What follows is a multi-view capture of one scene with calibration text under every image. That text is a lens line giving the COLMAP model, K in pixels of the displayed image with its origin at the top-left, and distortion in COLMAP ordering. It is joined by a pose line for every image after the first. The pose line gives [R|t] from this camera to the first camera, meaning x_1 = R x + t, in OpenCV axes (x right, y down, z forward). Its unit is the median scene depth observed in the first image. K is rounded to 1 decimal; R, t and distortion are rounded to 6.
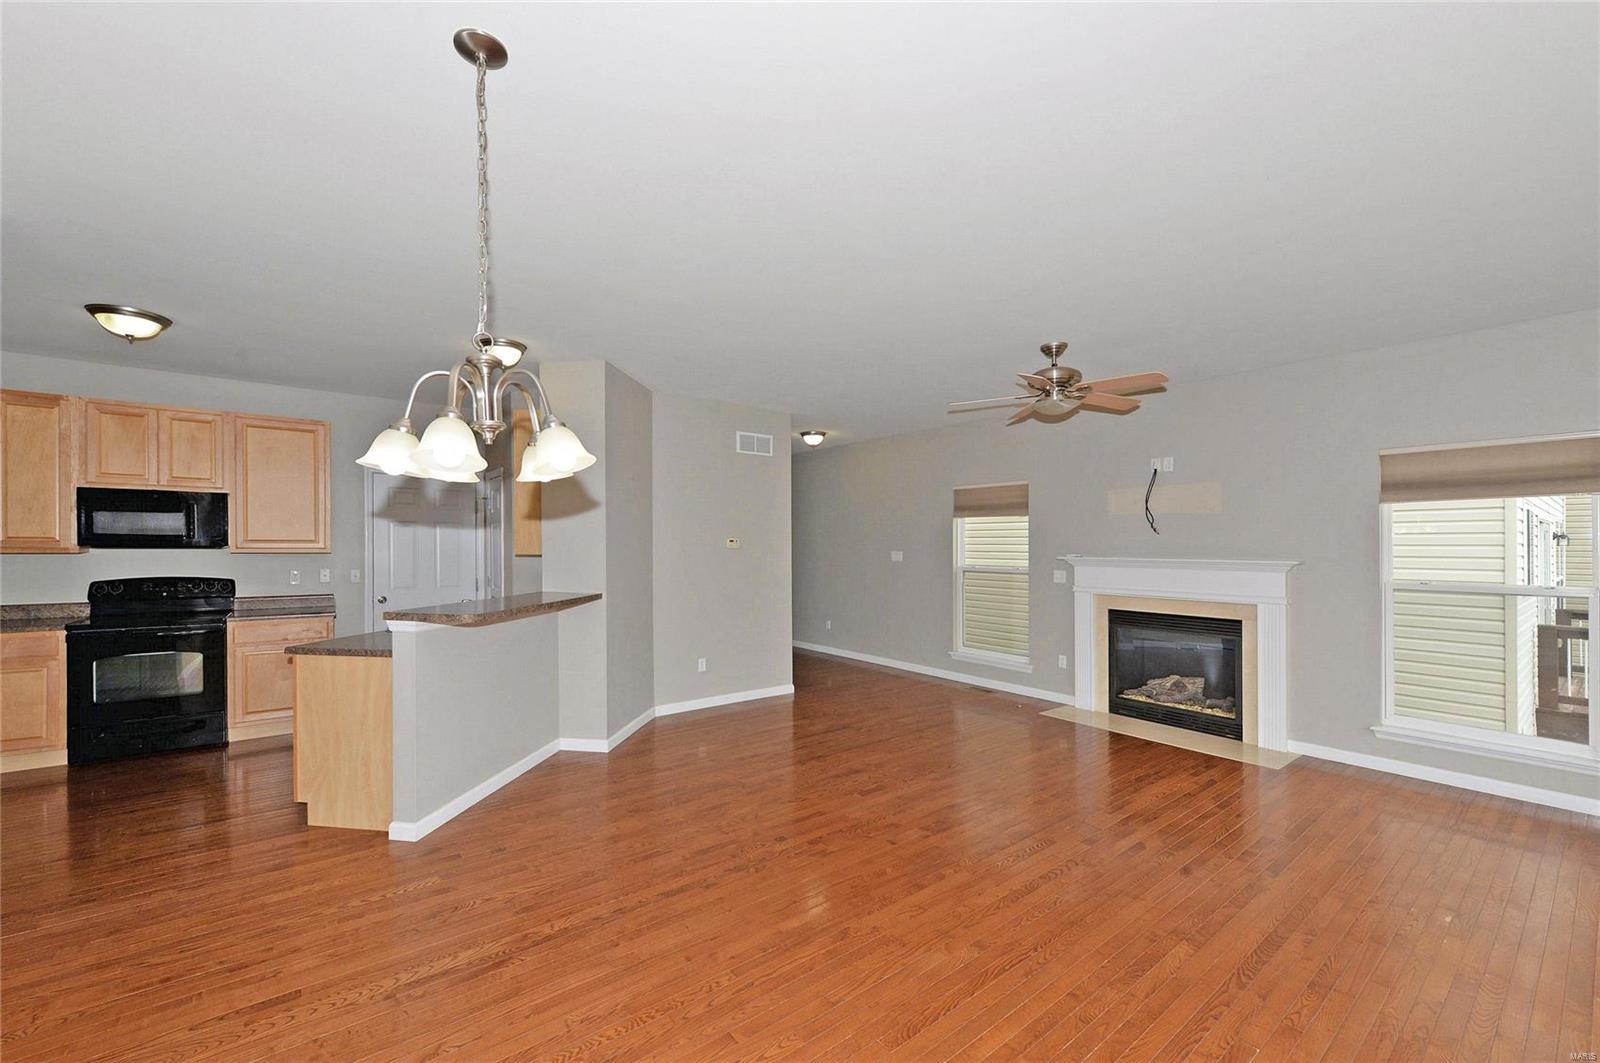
lens RADIAL K [[622.6, 0, 800.4], [0, 622.6, 547.1], [0, 0, 1]] dist [-0.001843, -0.000180]
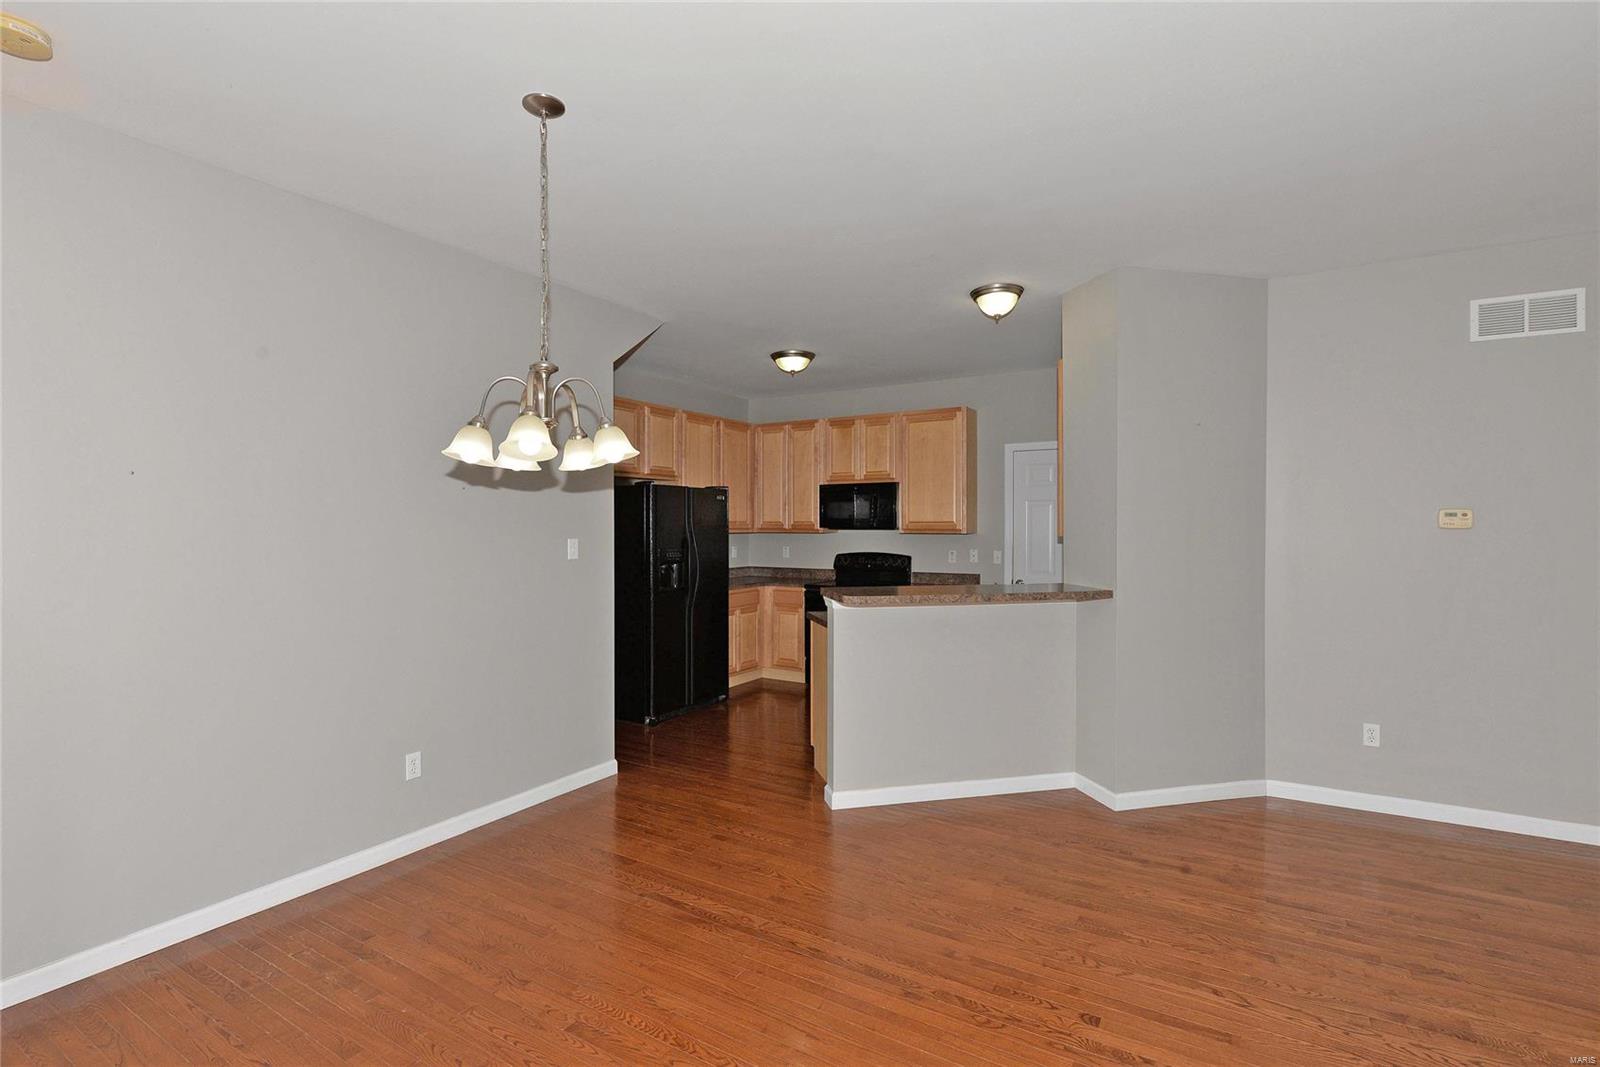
lens RADIAL K [[758.2, 0, 800.0], [0, 758.2, 533.5], [0, 0, 1]] dist [-0.003192, -0.000778]
pose [[0.362136, 0.003637, -0.932118, 0.368605], [-0.000422, 0.999993, 0.003738, 0.004928], [0.932125, -0.000961, 0.362135, 0.335377]]
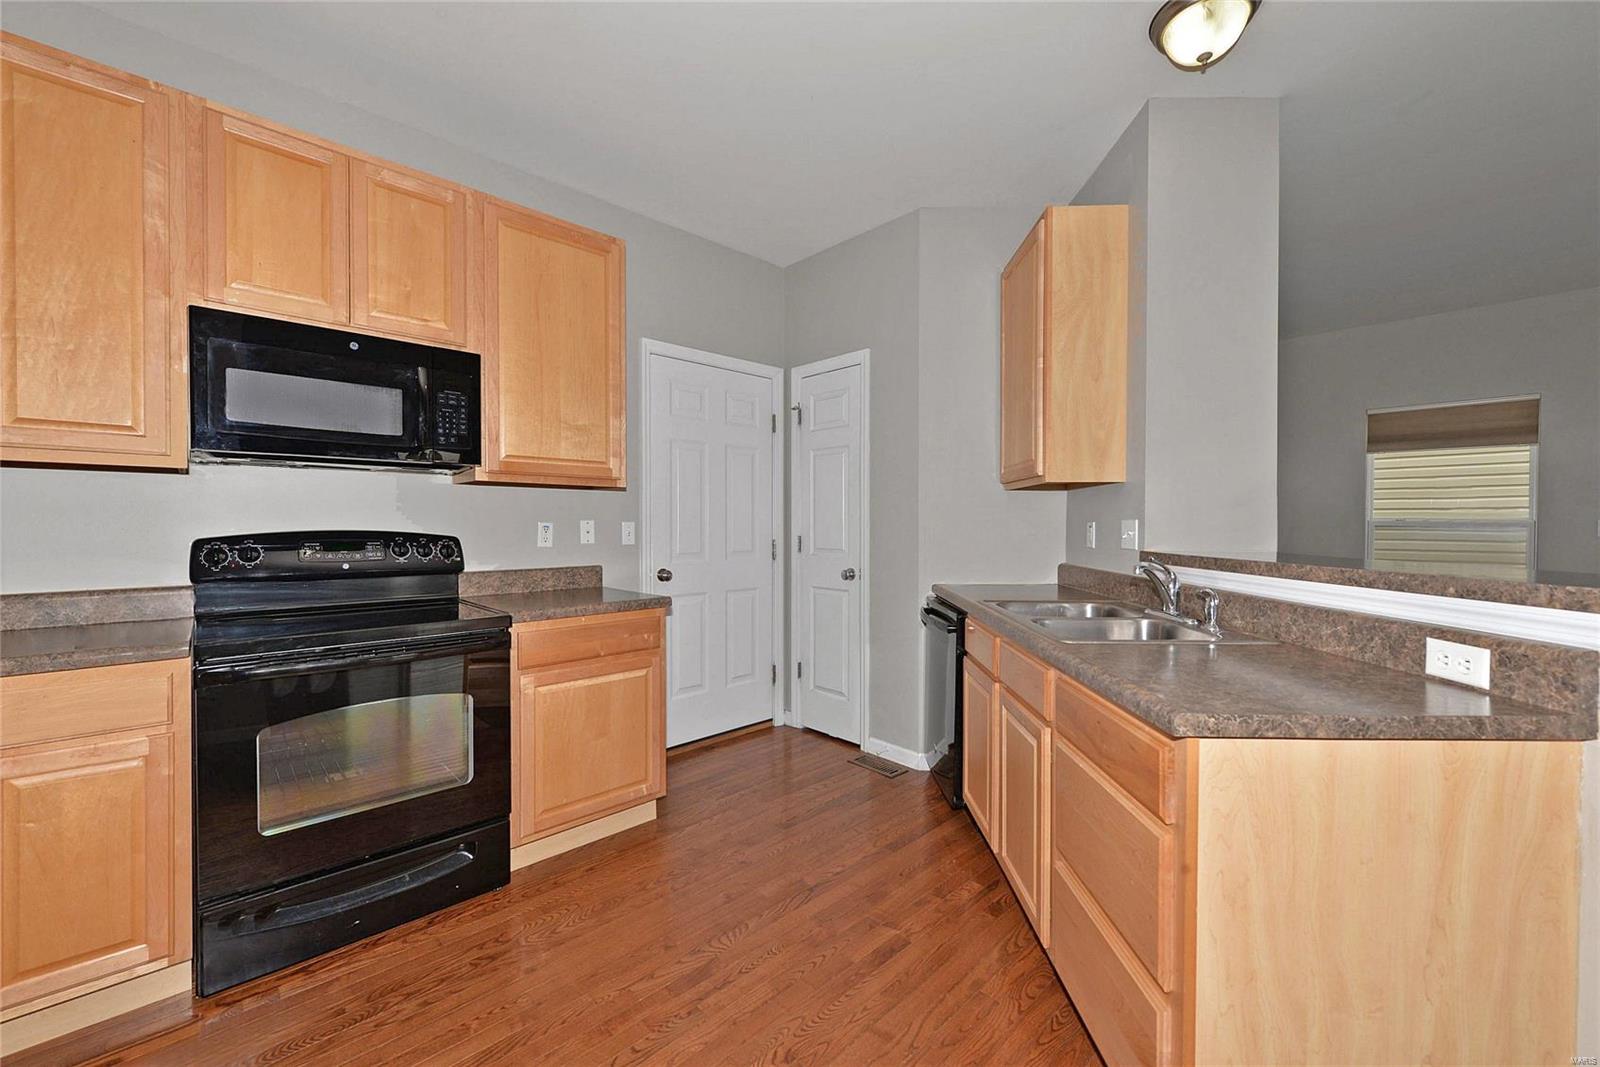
lens RADIAL K [[623.9, 0, 800.0], [0, 623.9, 533.5], [0, 0, 1]] dist [0.016796, -0.005930]
pose [[0.996394, -0.008168, 0.084455, -0.765983], [0.006845, 0.999849, 0.015944, 0.048407], [-0.084572, -0.015308, 0.996300, 0.524981]]
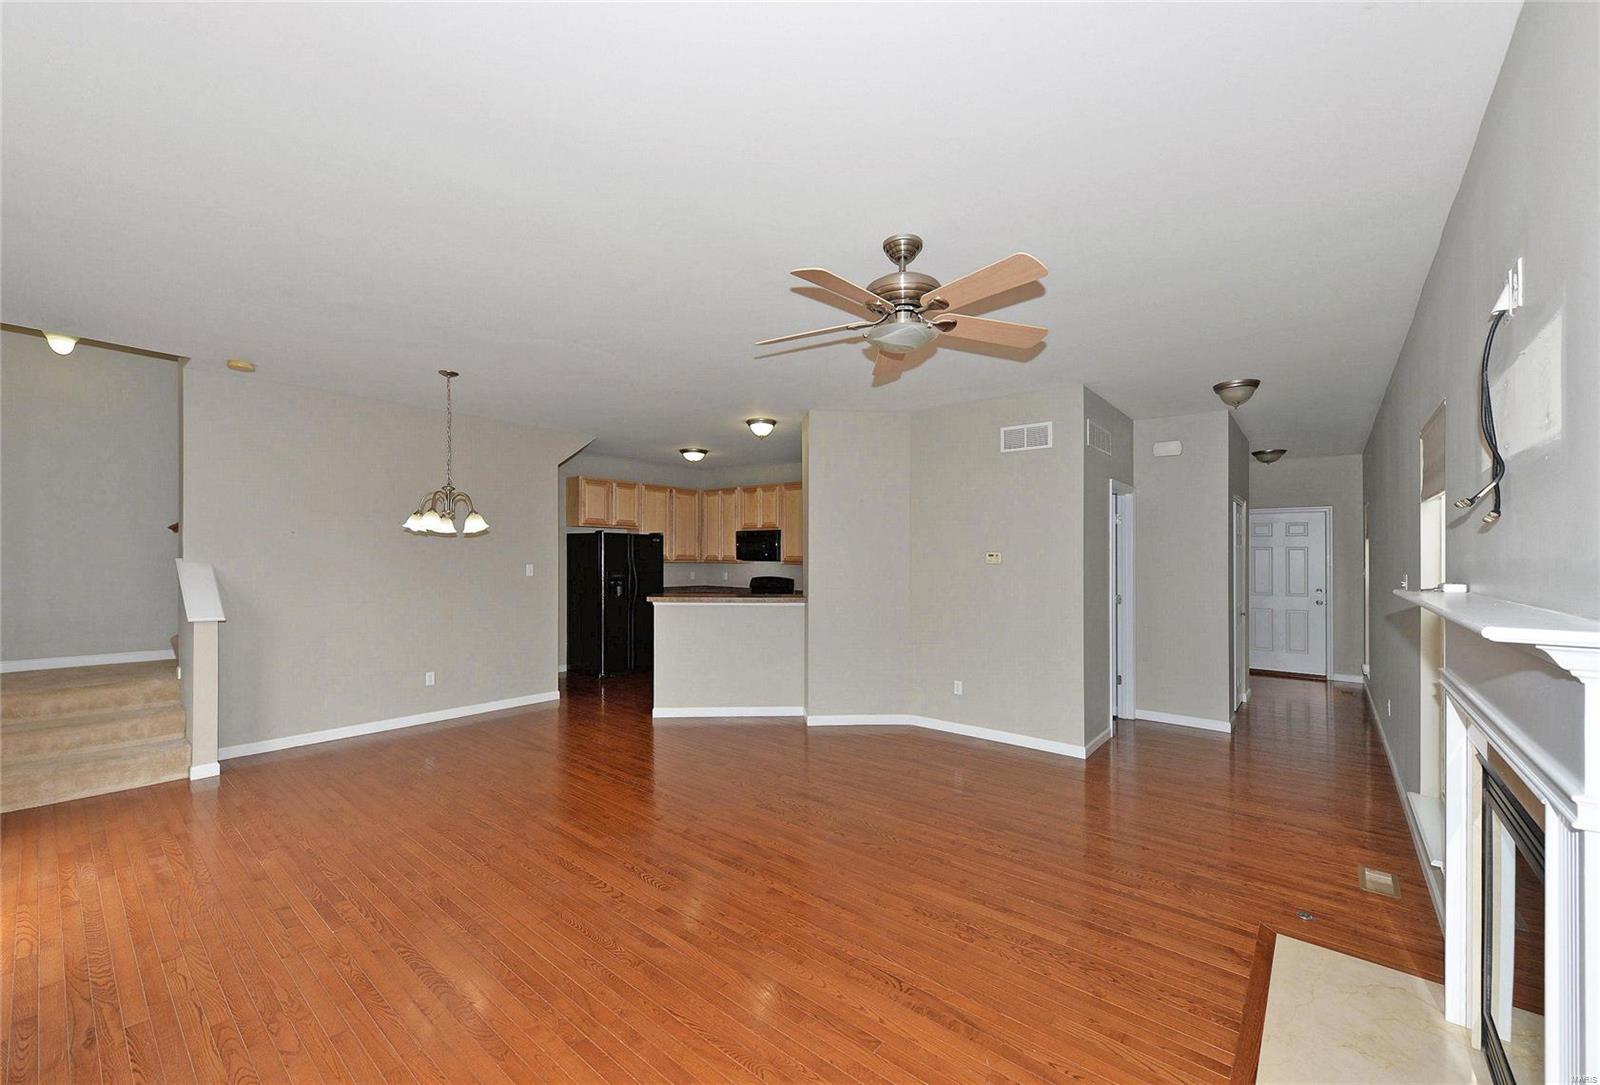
lens RADIAL K [[654.4, 0, 783.9], [0, 654.4, 561.9], [0, 0, 1]] dist [0.001624, 0.000118]
pose [[0.202226, 0.003963, -0.979331, 0.955567], [-0.009439, 0.999953, 0.002097, 0.000468], [0.979293, 0.008820, 0.202254, 0.684957]]
